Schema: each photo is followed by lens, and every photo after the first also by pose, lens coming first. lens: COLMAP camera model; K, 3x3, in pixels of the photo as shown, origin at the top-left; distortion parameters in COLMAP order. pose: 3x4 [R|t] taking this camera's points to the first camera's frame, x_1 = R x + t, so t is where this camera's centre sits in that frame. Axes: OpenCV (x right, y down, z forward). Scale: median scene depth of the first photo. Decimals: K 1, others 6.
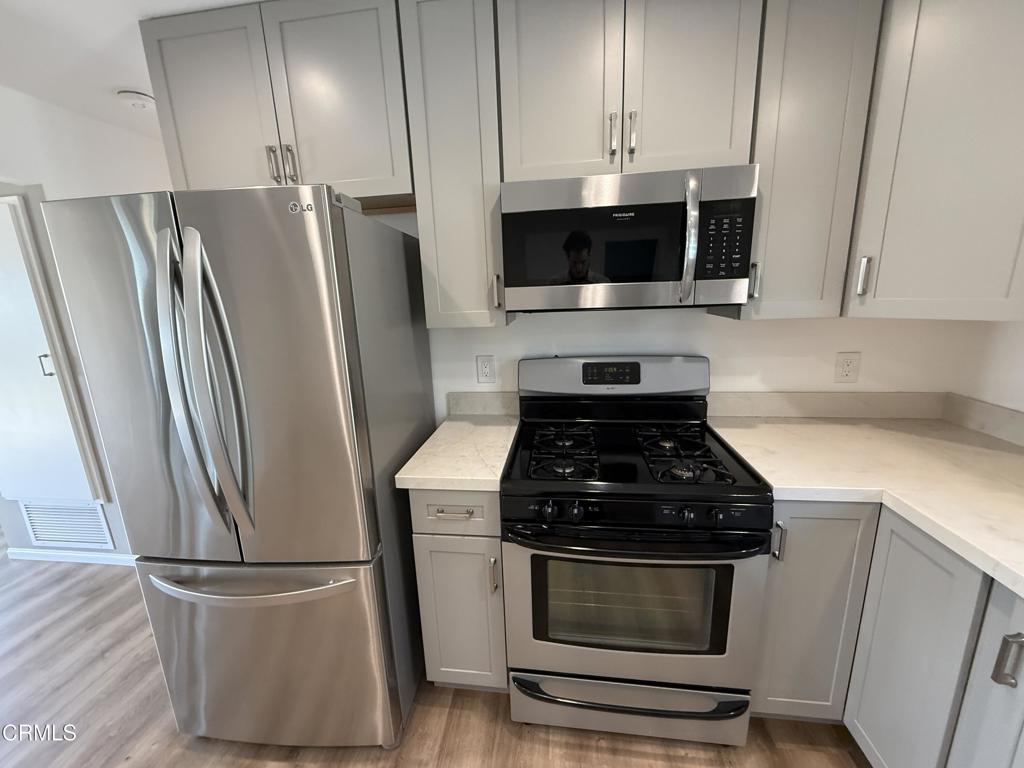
lens RADIAL K [[405.8, 0, 509.4], [0, 405.8, 383.3], [0, 0, 1]] dist [-0.000878, -0.000015]
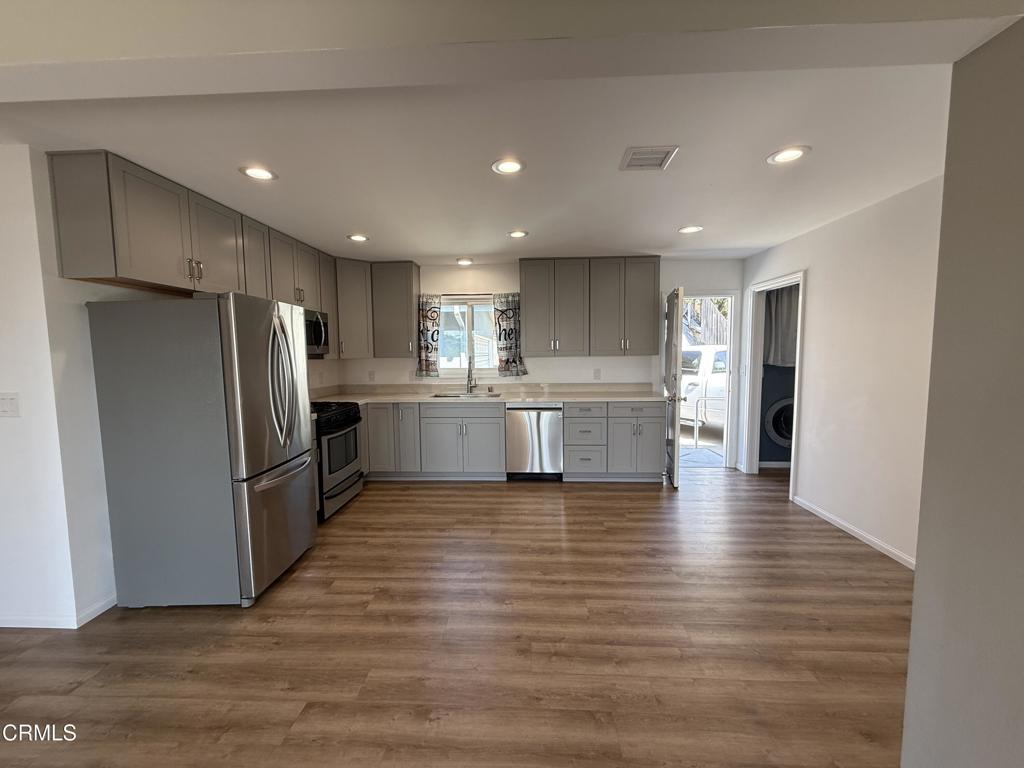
lens RADIAL K [[405.8, 0, 509.4], [0, 405.8, 383.3], [0, 0, 1]] dist [-0.000878, -0.000015]
pose [[-0.084797, -0.035105, 0.995780, -2.671345], [0.237185, 0.969941, 0.054392, 0.190692], [-0.967757, 0.240796, -0.073922, -0.075570]]
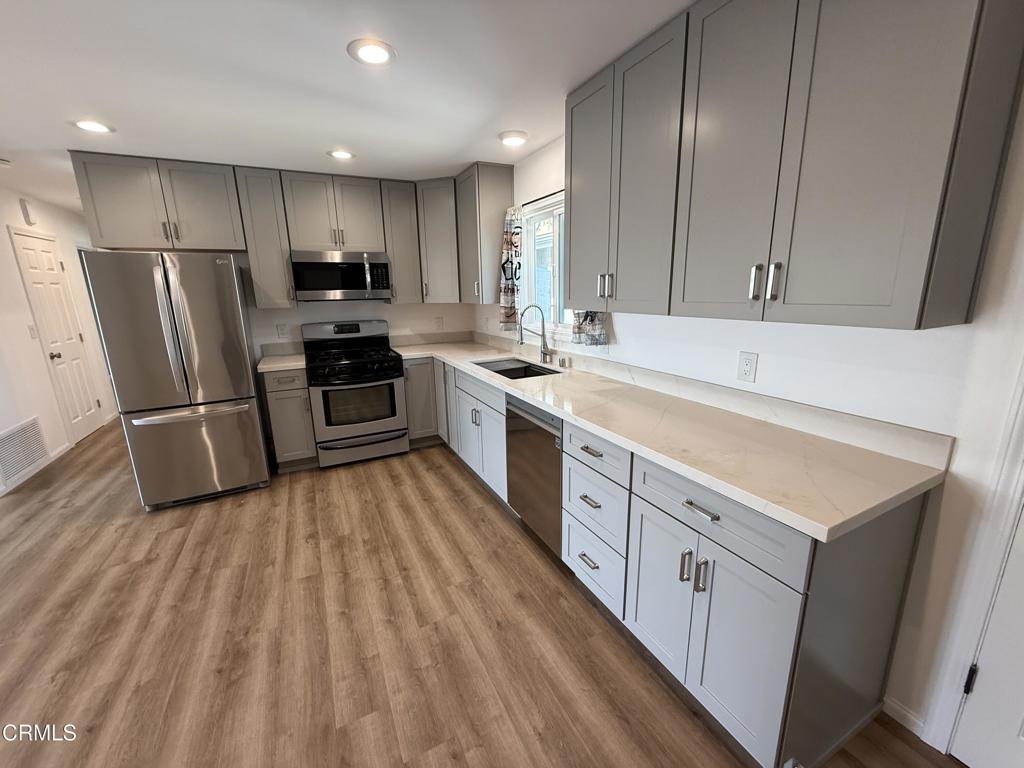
lens RADIAL K [[405.8, 0, 509.4], [0, 405.8, 383.3], [0, 0, 1]] dist [-0.000878, -0.000015]
pose [[0.827250, -0.104454, 0.552039, -0.378675], [0.113341, 0.993391, 0.018119, 0.448268], [-0.550283, 0.047580, 0.833621, -1.841180]]
